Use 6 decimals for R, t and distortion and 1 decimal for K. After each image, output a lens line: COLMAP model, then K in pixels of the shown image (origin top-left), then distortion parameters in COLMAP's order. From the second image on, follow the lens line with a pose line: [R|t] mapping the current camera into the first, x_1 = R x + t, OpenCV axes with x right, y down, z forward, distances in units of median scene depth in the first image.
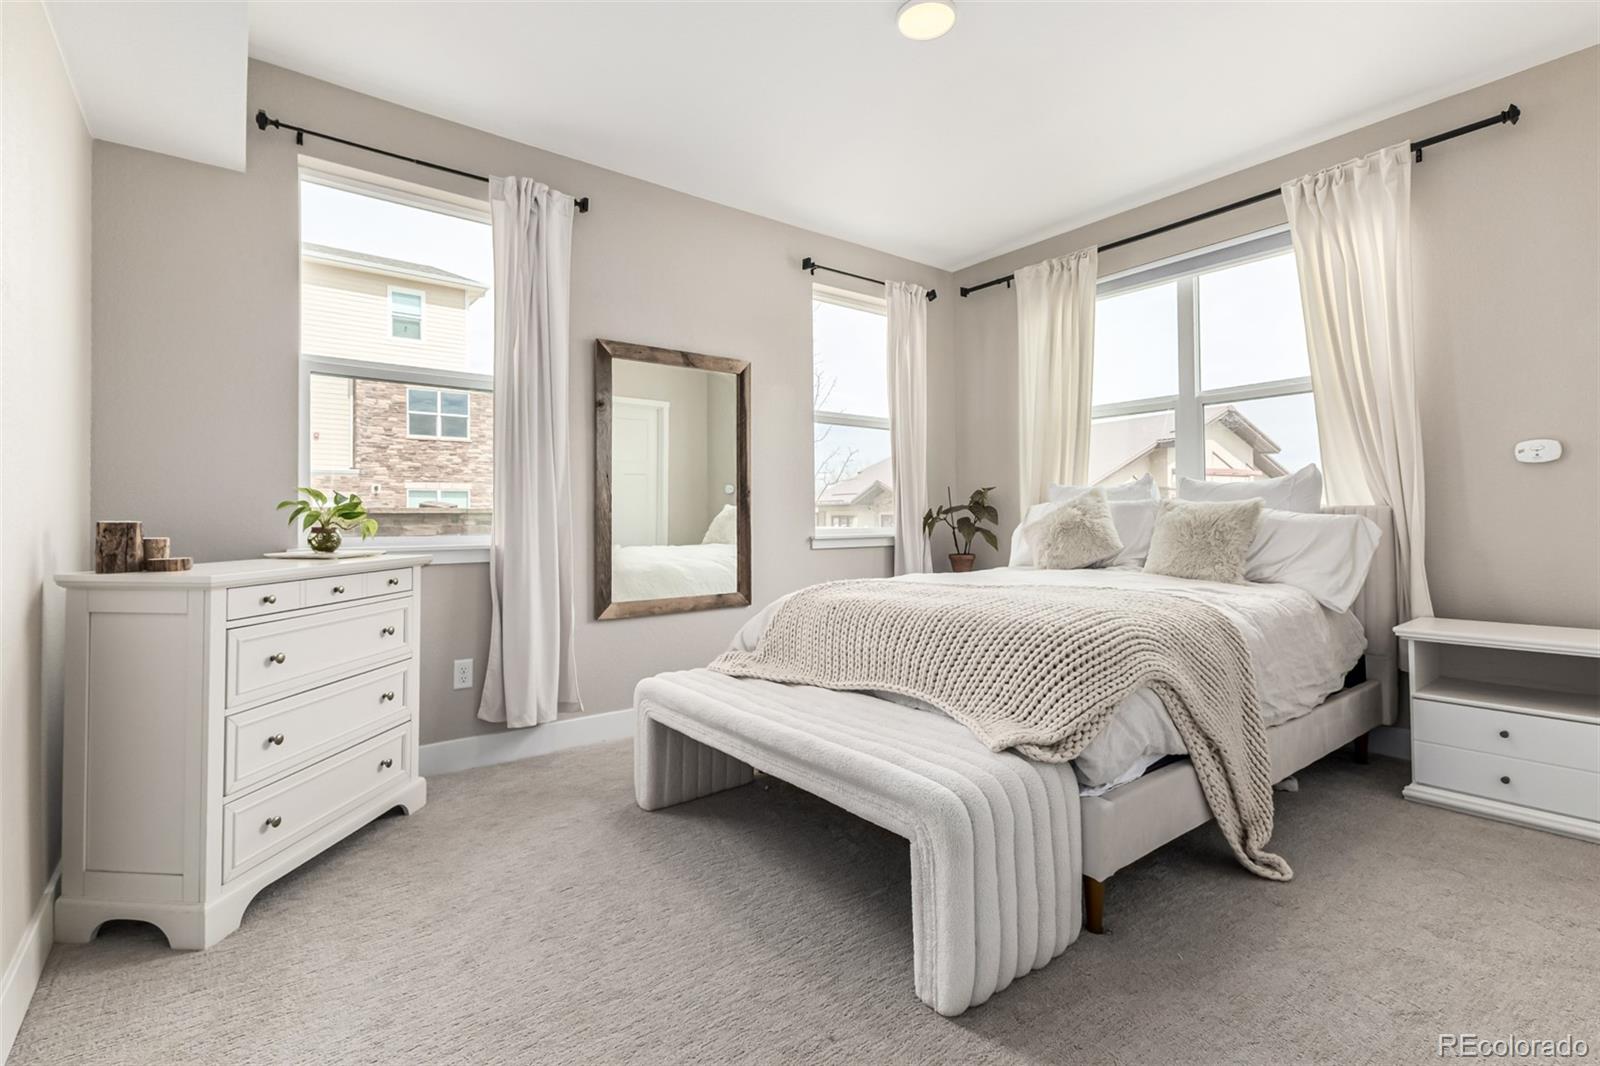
lens RADIAL K [[721.7, 0, 802.3], [0, 721.7, 510.9], [0, 0, 1]] dist [0.010167, 0.000262]
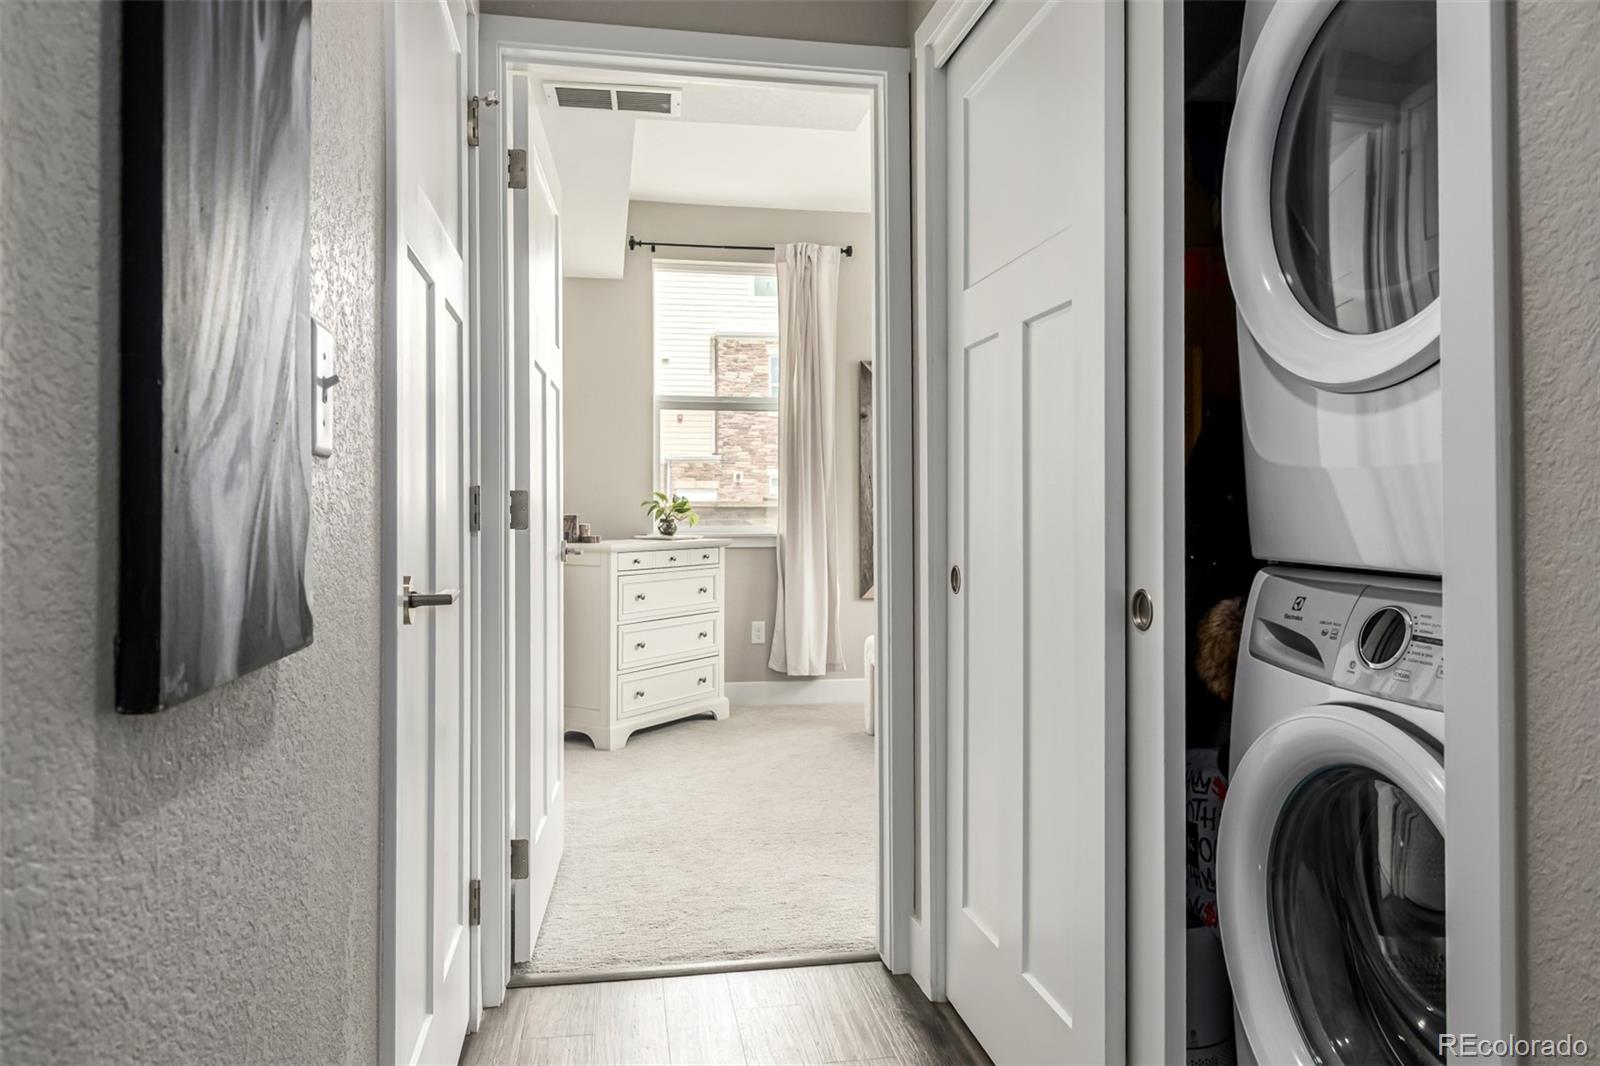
lens RADIAL K [[1095.4, 0, 800.6], [0, 1095.4, 525.5], [0, 0, 1]] dist [0.022645, -0.002093]
pose [[0.884182, 0.008037, -0.467074, 0.575614], [0.002523, 0.999755, 0.021979, -0.011250], [0.467136, -0.020612, 0.883945, -0.781209]]
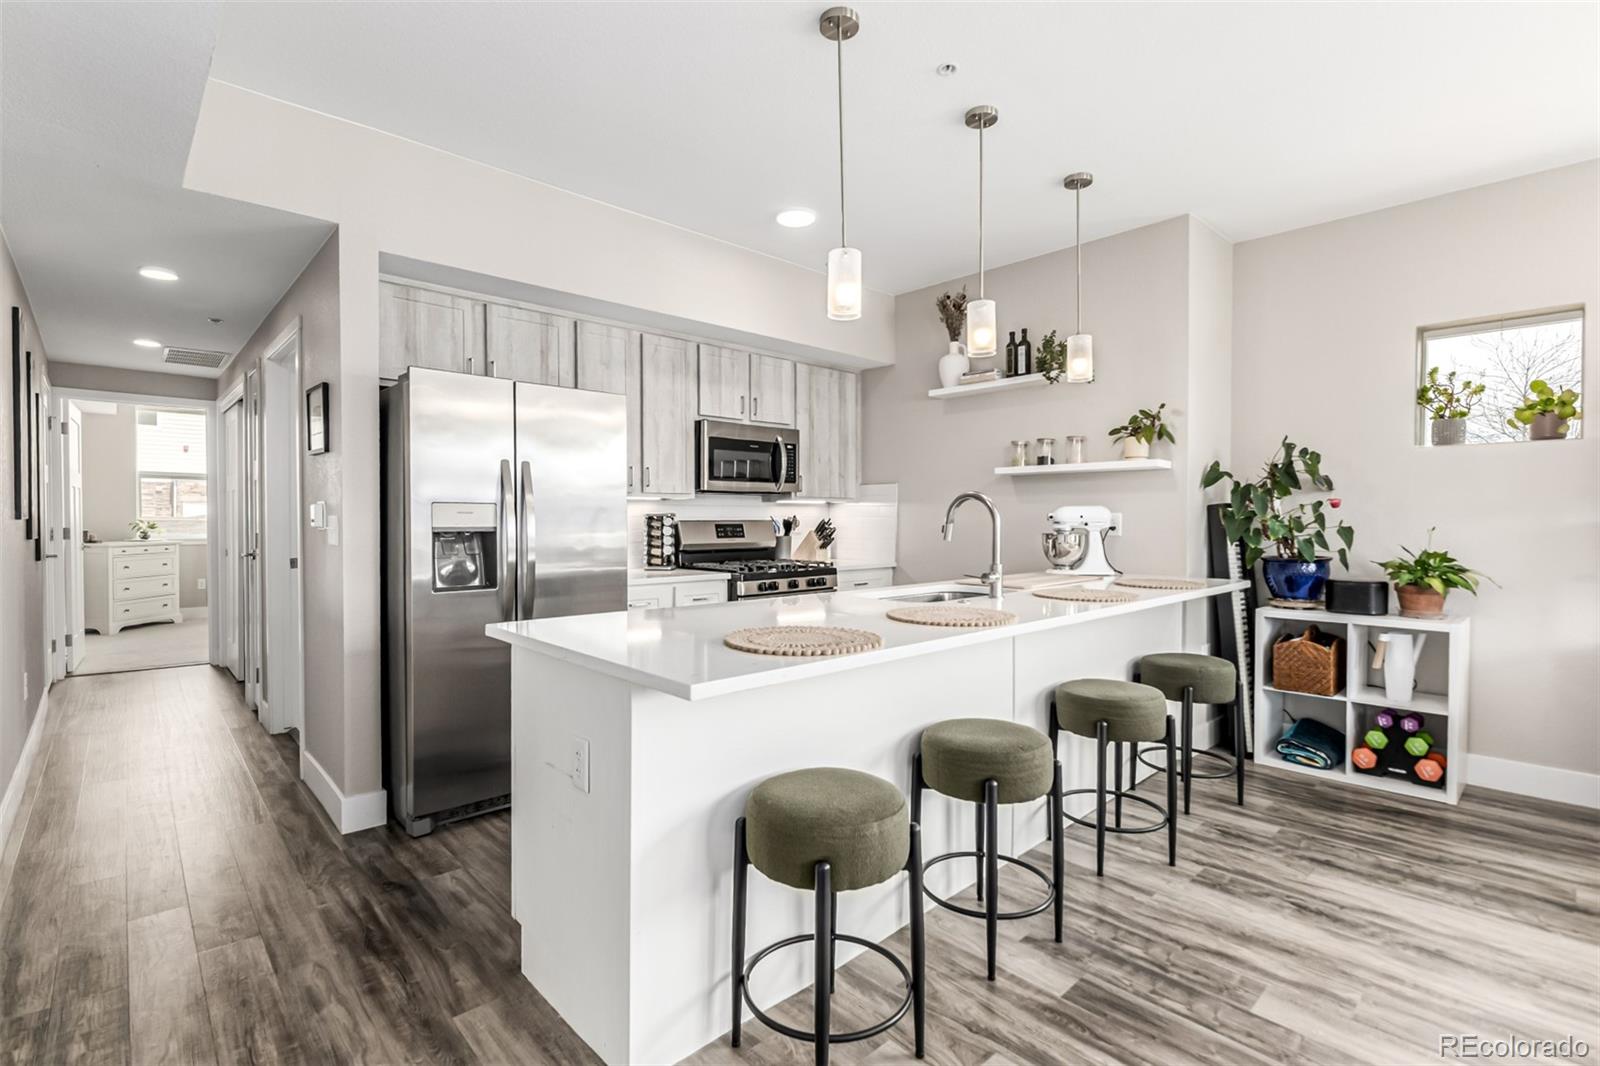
lens RADIAL K [[773.6, 0, 797.4], [0, 773.6, 531.6], [0, 0, 1]] dist [-0.003758, -0.000488]
pose [[0.998147, 0.006204, 0.060534, 1.819063], [-0.007921, 0.999572, 0.028155, -0.086299], [-0.060333, -0.028583, 0.997769, -2.322055]]
